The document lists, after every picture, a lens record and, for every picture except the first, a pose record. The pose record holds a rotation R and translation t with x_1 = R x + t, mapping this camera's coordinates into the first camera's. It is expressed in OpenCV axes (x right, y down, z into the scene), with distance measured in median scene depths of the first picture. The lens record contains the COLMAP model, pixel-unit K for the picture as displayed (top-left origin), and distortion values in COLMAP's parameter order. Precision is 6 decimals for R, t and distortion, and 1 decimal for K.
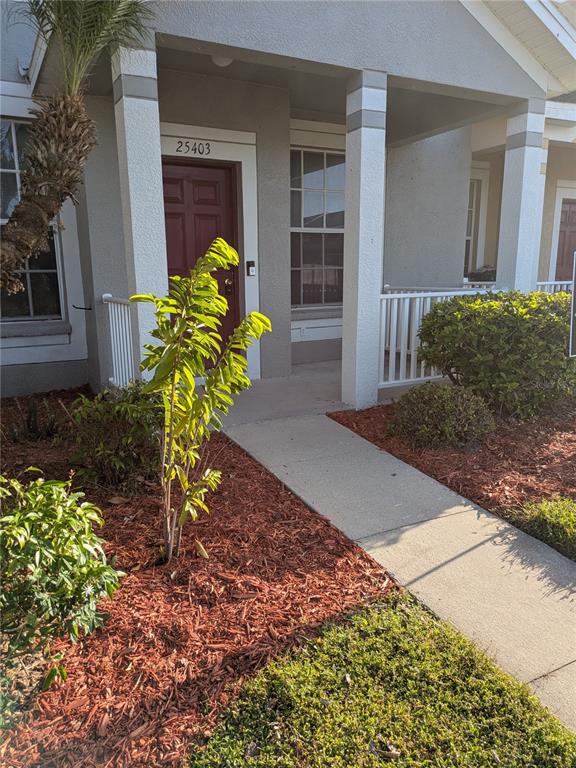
lens RADIAL K [[558.0, 0, 285.9], [0, 558.0, 386.7], [0, 0, 1]] dist [0.013896, -0.013649]
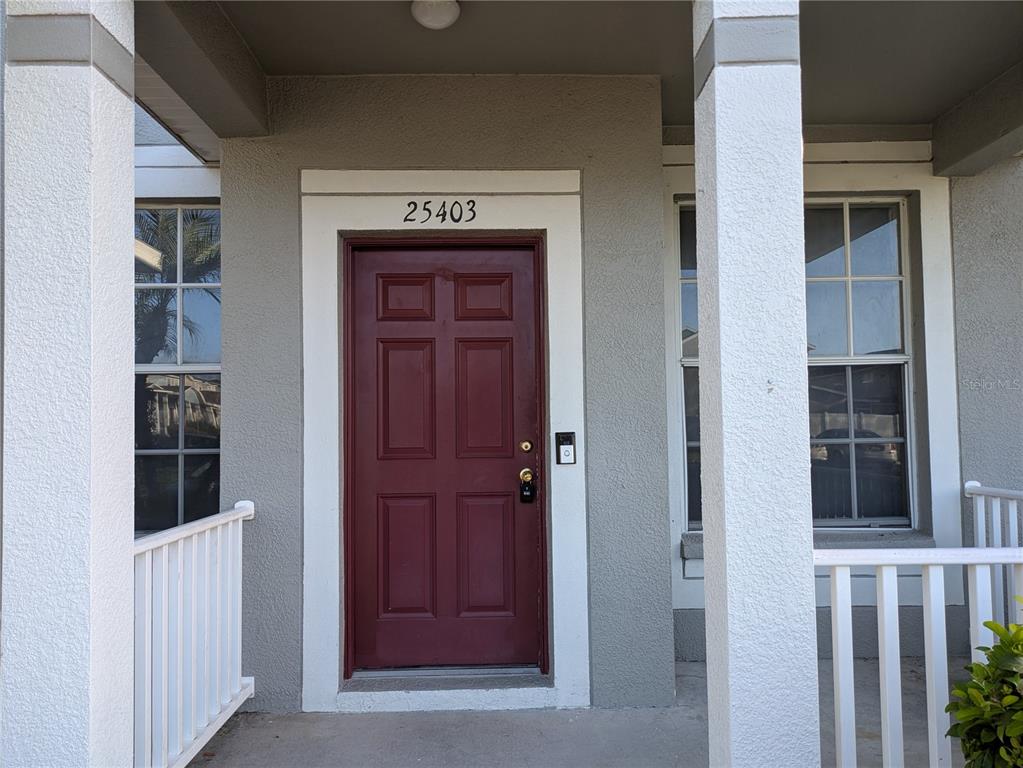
lens RADIAL K [[743.3, 0, 510.0], [0, 743.3, 379.7], [0, 0, 1]] dist [0.013896, -0.013649]
pose [[0.888855, -0.026436, -0.457425, 0.180402], [-0.092536, 0.967405, -0.235723, -0.126322], [0.448747, 0.251852, 0.857436, 0.476656]]
